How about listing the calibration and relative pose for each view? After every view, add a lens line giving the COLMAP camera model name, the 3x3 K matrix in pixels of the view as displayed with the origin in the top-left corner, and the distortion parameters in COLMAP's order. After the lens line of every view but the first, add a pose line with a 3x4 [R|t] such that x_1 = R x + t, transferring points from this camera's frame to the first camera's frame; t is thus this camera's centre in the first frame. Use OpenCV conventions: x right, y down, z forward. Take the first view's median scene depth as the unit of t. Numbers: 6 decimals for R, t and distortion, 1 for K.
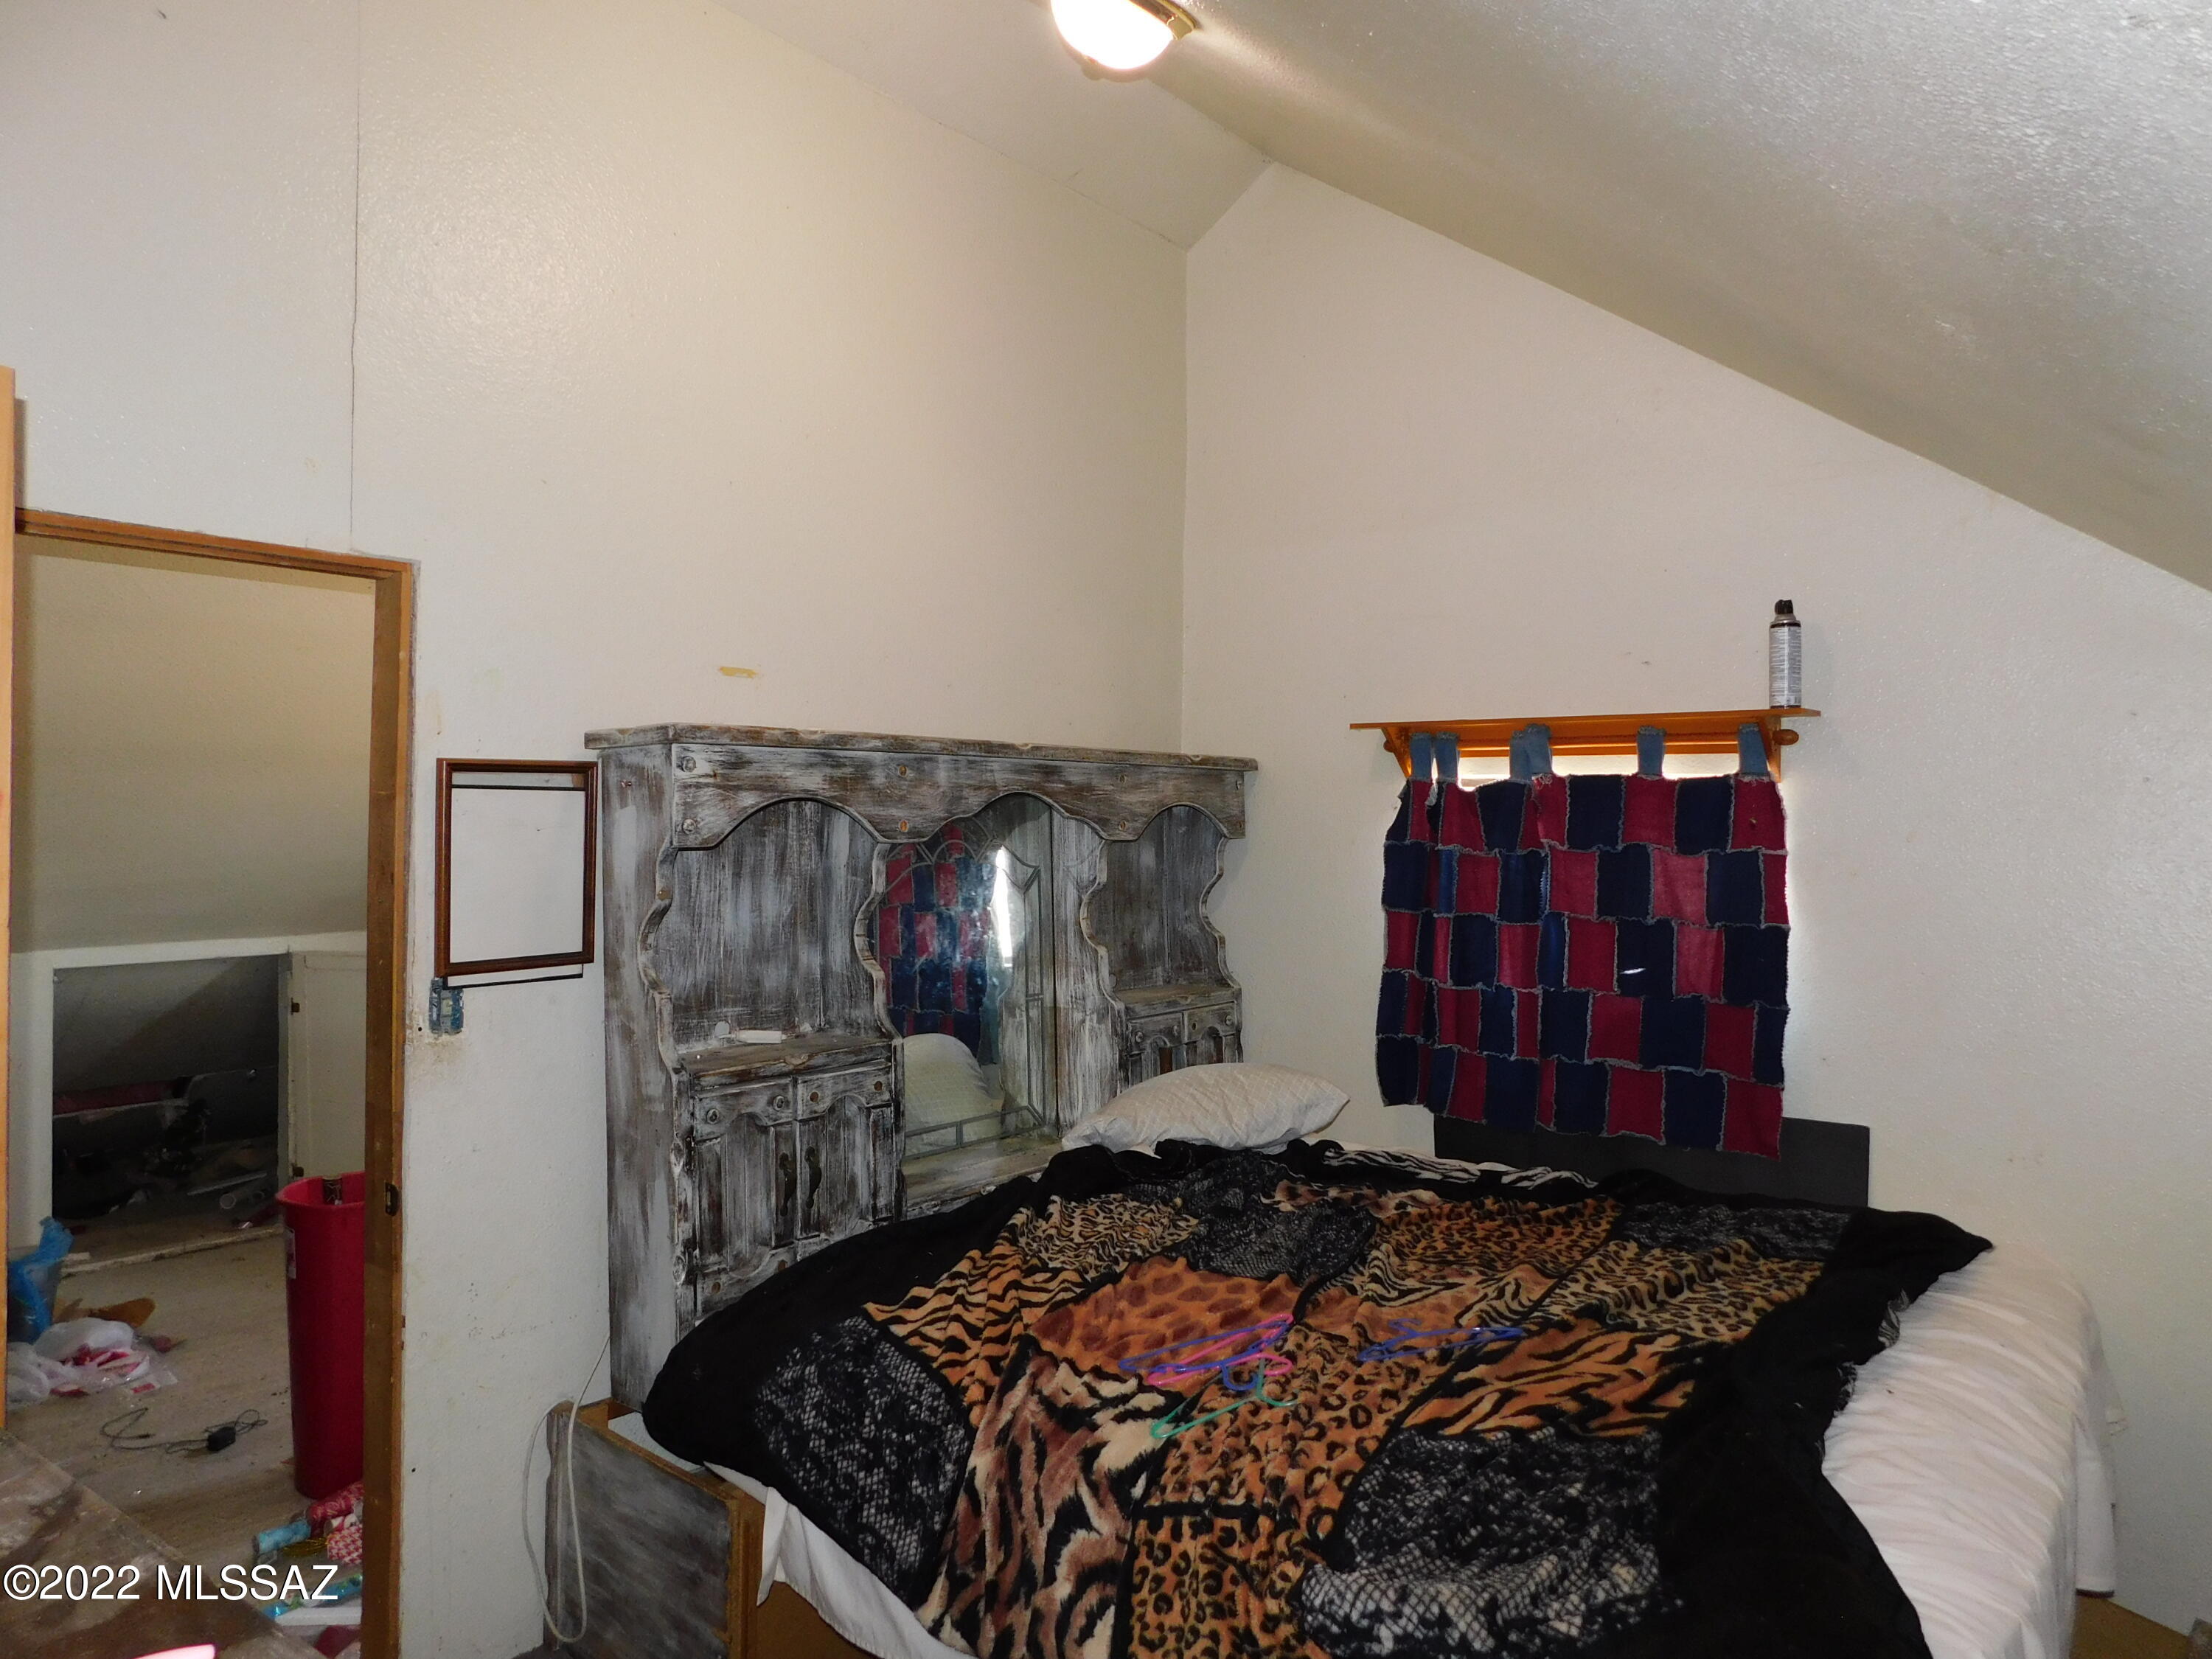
lens RADIAL K [[1472.9, 0, 1100.8], [0, 1472.9, 841.7], [0, 0, 1]] dist [-0.099007, 0.100728]
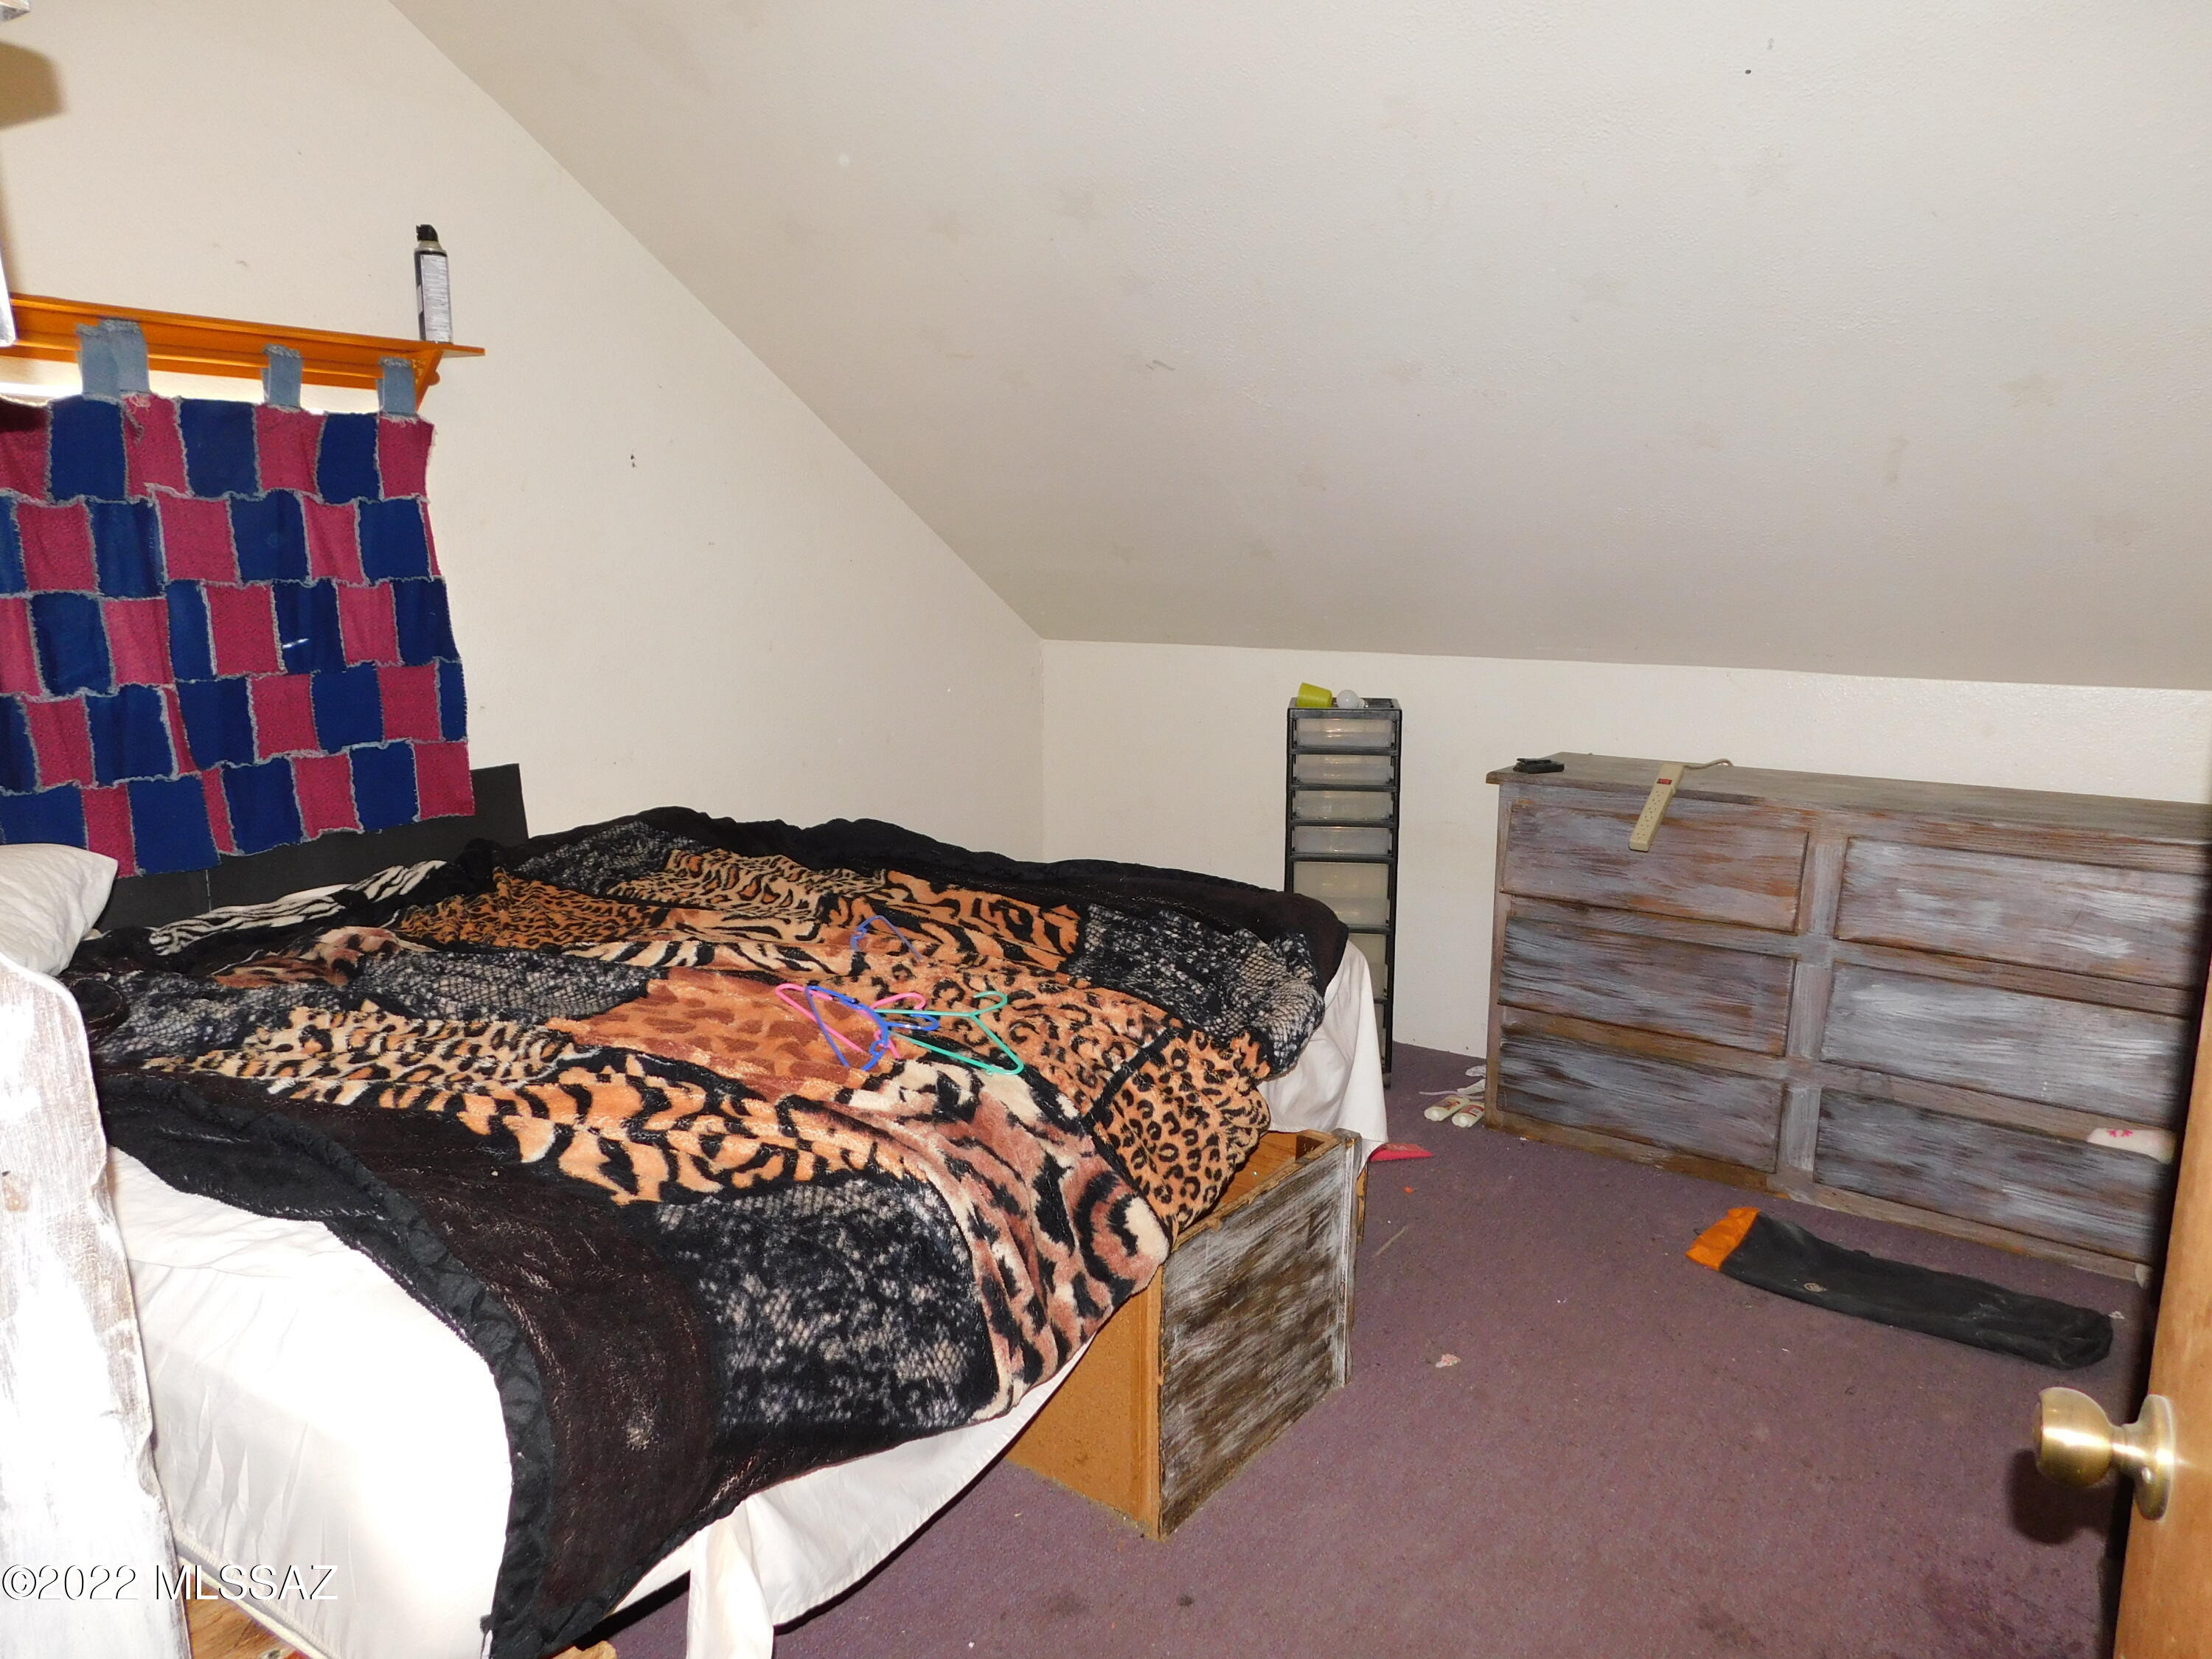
lens RADIAL K [[1472.9, 0, 1100.8], [0, 1472.9, 841.7], [0, 0, 1]] dist [-0.099007, 0.100728]
pose [[-0.064846, -0.209748, 0.975603, -0.521604], [0.024104, 0.977046, 0.211661, 0.035737], [-0.997604, 0.037241, -0.058302, 0.594157]]
